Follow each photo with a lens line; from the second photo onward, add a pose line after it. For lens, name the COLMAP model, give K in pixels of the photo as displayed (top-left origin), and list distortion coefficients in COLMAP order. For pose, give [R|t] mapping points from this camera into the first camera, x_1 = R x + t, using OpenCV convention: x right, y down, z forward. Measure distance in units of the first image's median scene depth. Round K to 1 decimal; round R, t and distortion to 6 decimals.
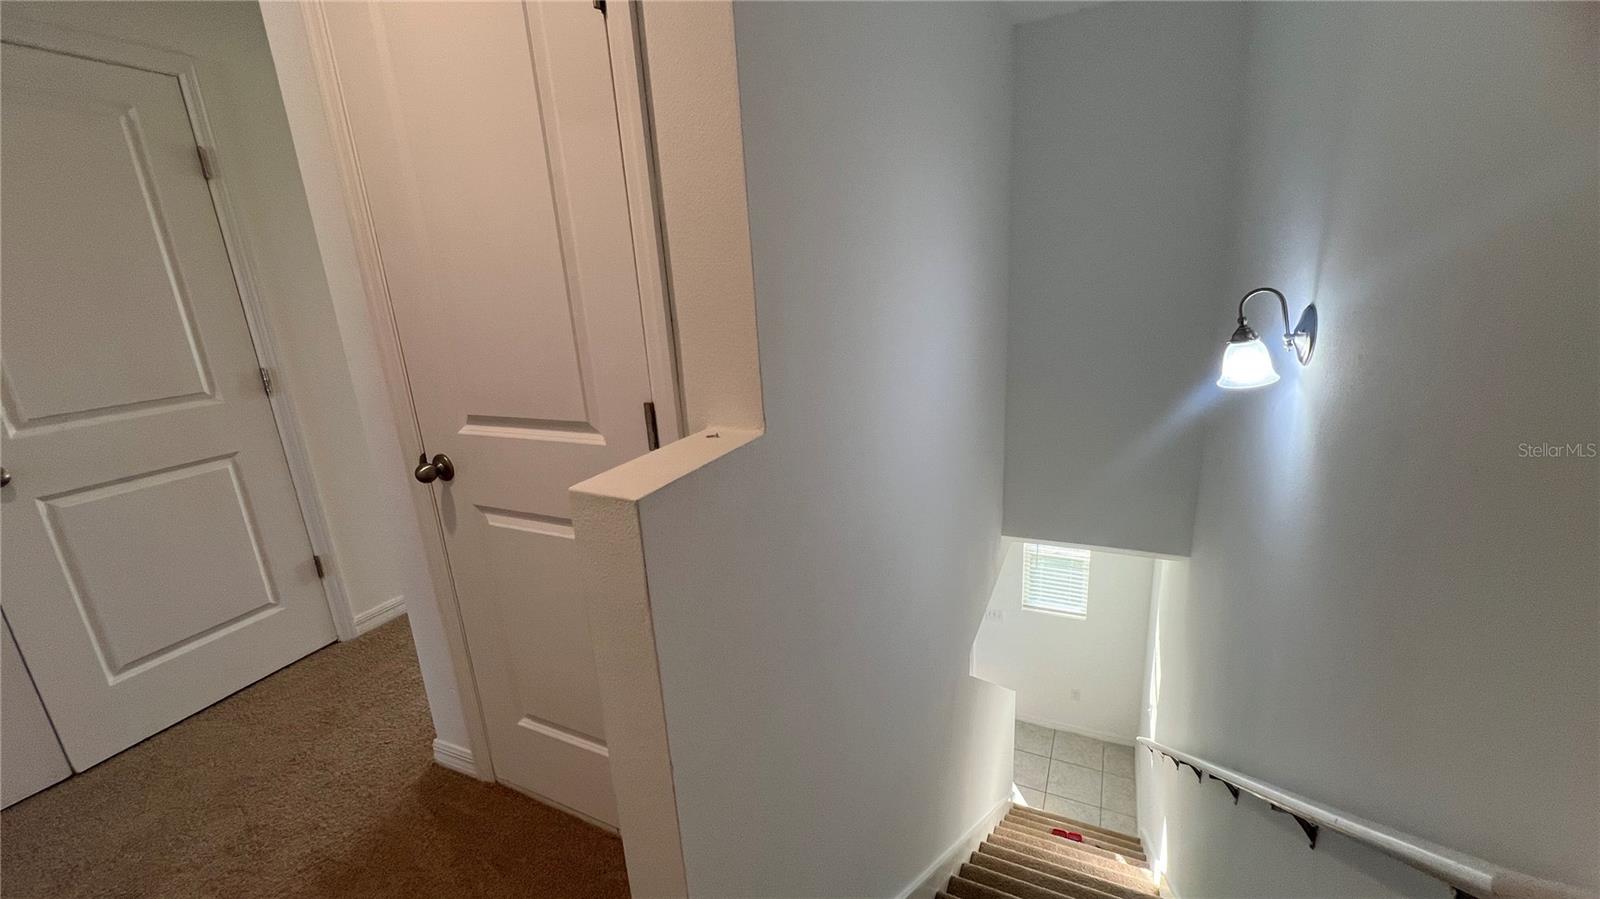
lens RADIAL K [[637.6, 0, 800.0], [0, 637.6, 449.5], [0, 0, 1]] dist [-0.001245, 0.000342]
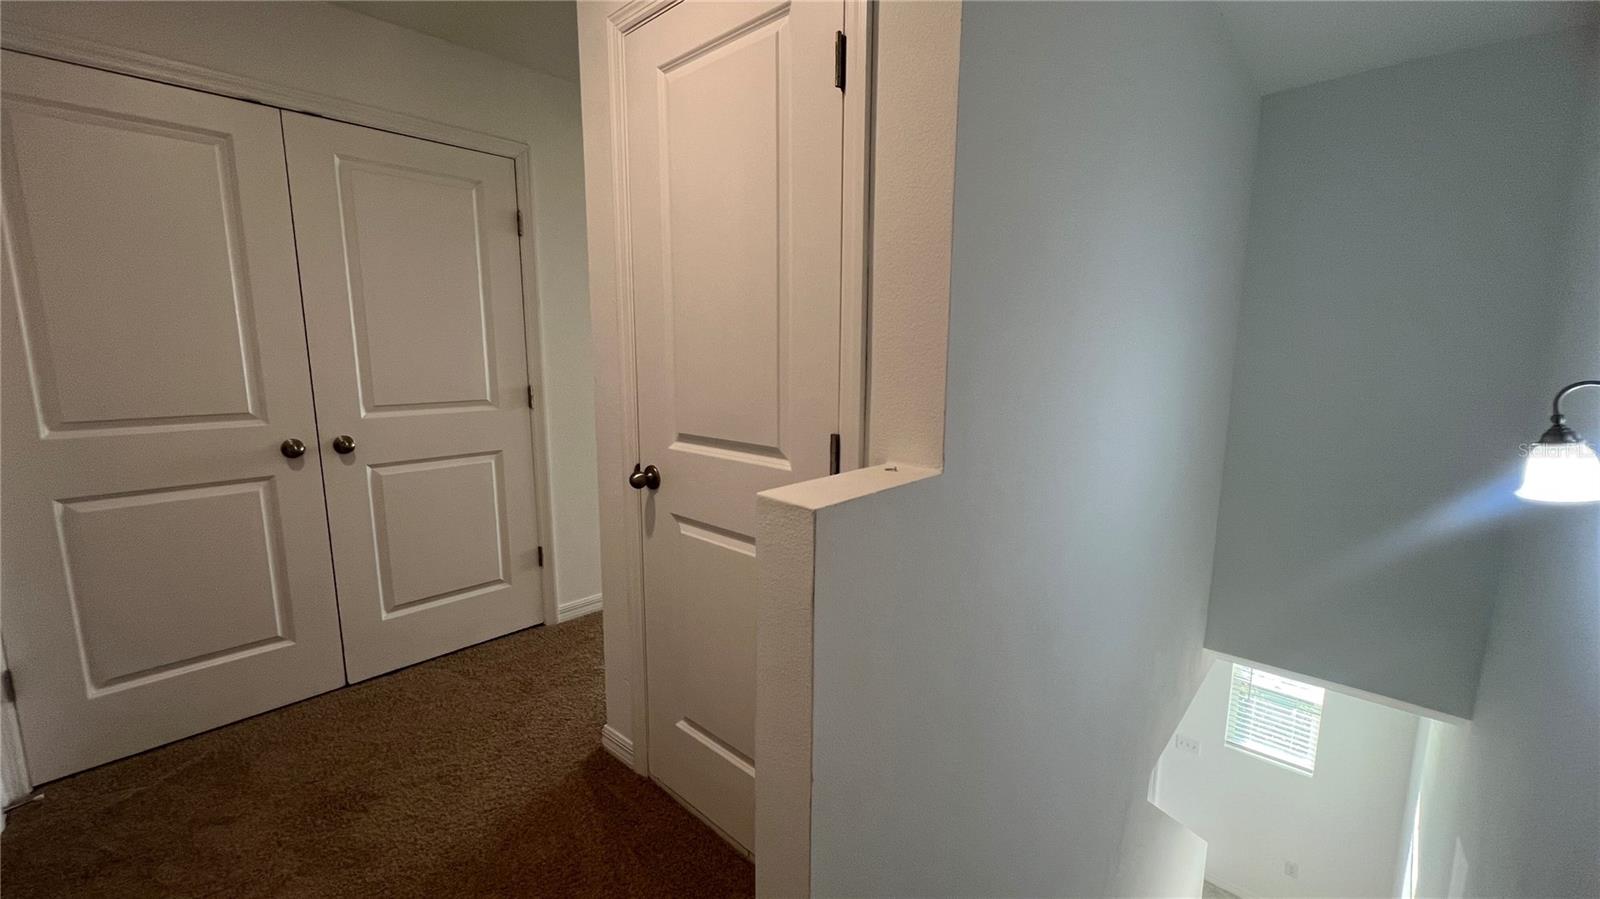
lens RADIAL K [[637.6, 0, 800.0], [0, 637.6, 449.5], [0, 0, 1]] dist [-0.001245, 0.000342]
pose [[0.954610, 0.108422, -0.277425, 0.003833], [-0.136555, 0.987054, -0.084124, 0.034909], [0.264713, 0.118189, 0.957057, -0.024215]]
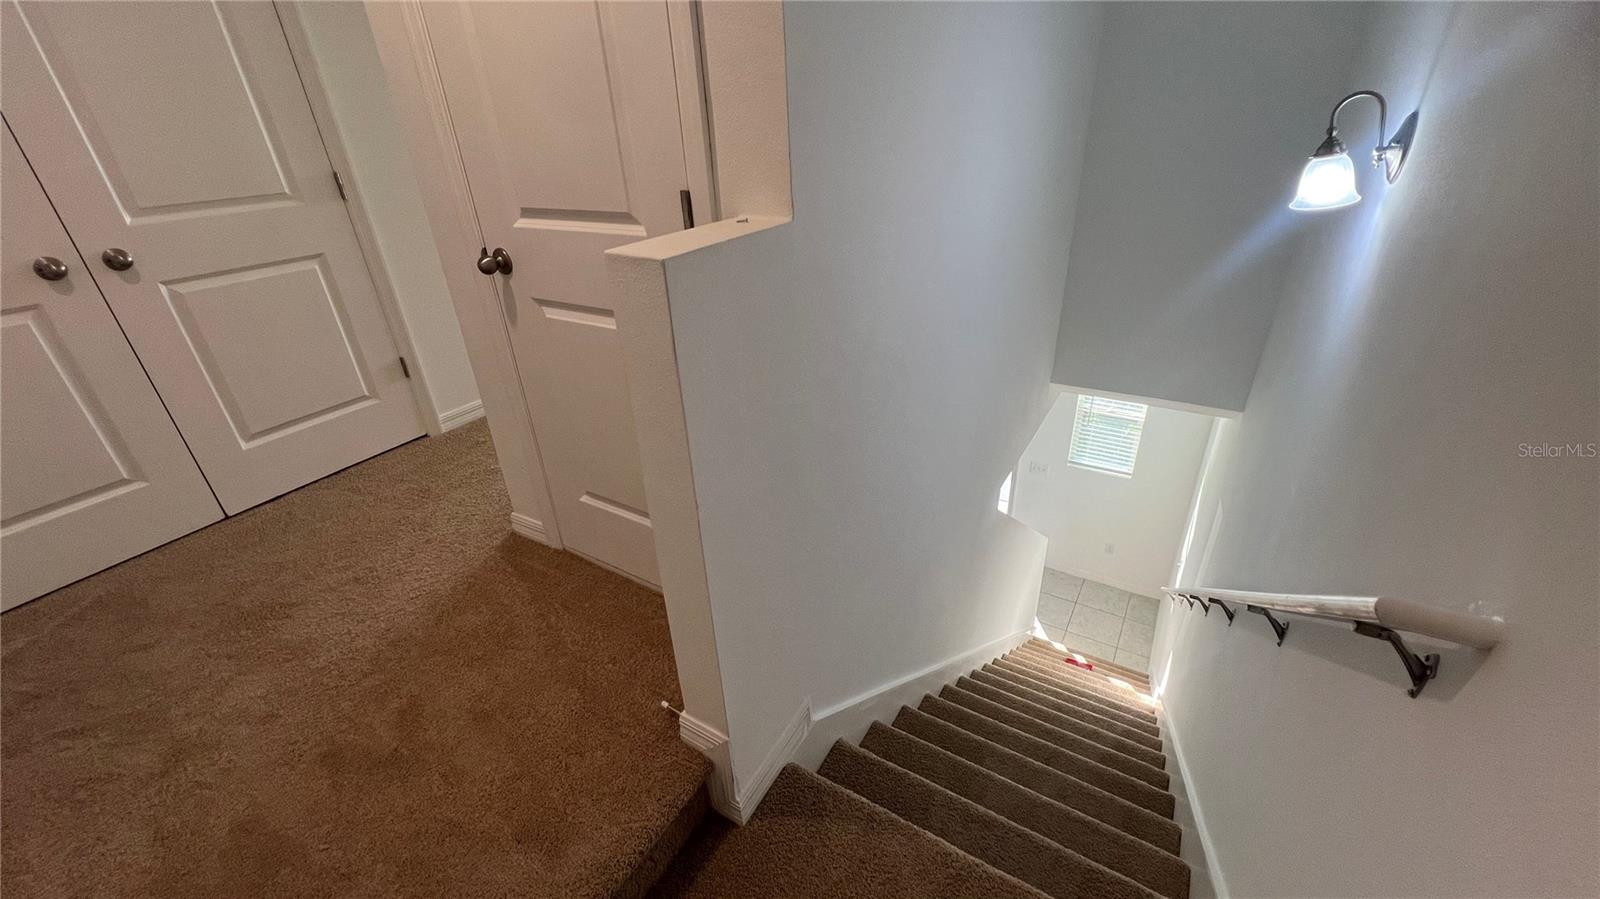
lens RADIAL K [[637.6, 0, 800.0], [0, 637.6, 449.5], [0, 0, 1]] dist [-0.001245, 0.000342]
pose [[0.994370, 0.062415, -0.085631, 0.044790], [-0.041870, 0.973789, 0.223566, 0.068083], [0.097340, -0.218722, 0.970920, -0.055785]]
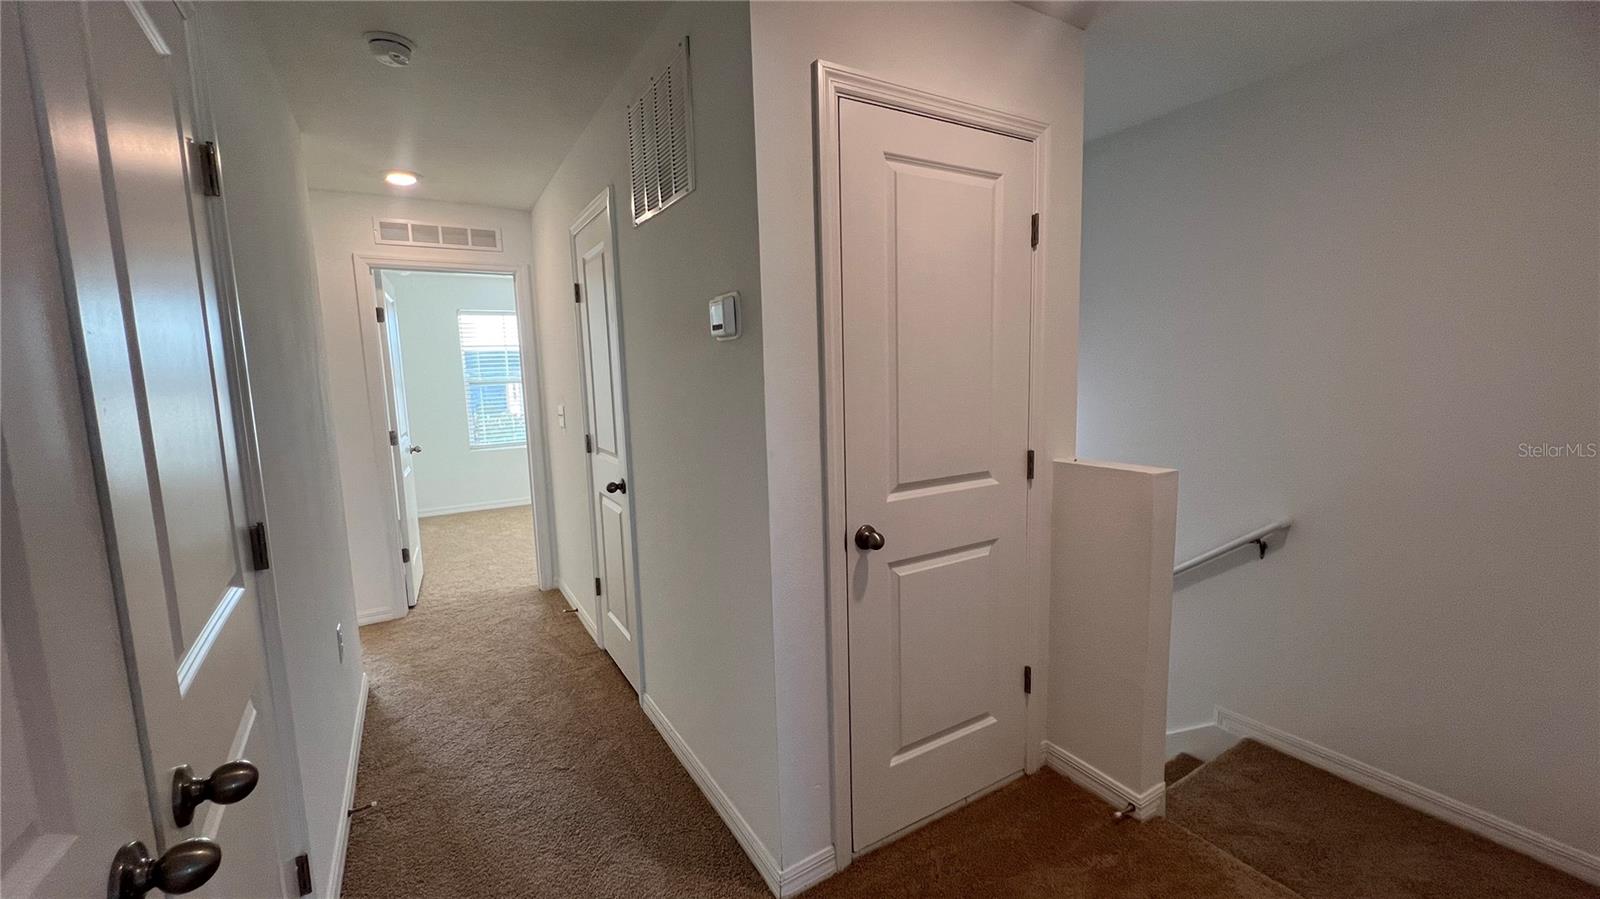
lens RADIAL K [[637.6, 0, 800.0], [0, 637.6, 449.5], [0, 0, 1]] dist [-0.001245, 0.000342]
pose [[0.551305, -0.058584, 0.832244, -1.405868], [0.216500, 0.973405, -0.074896, -0.058414], [-0.805724, 0.221472, 0.549327, 0.390582]]
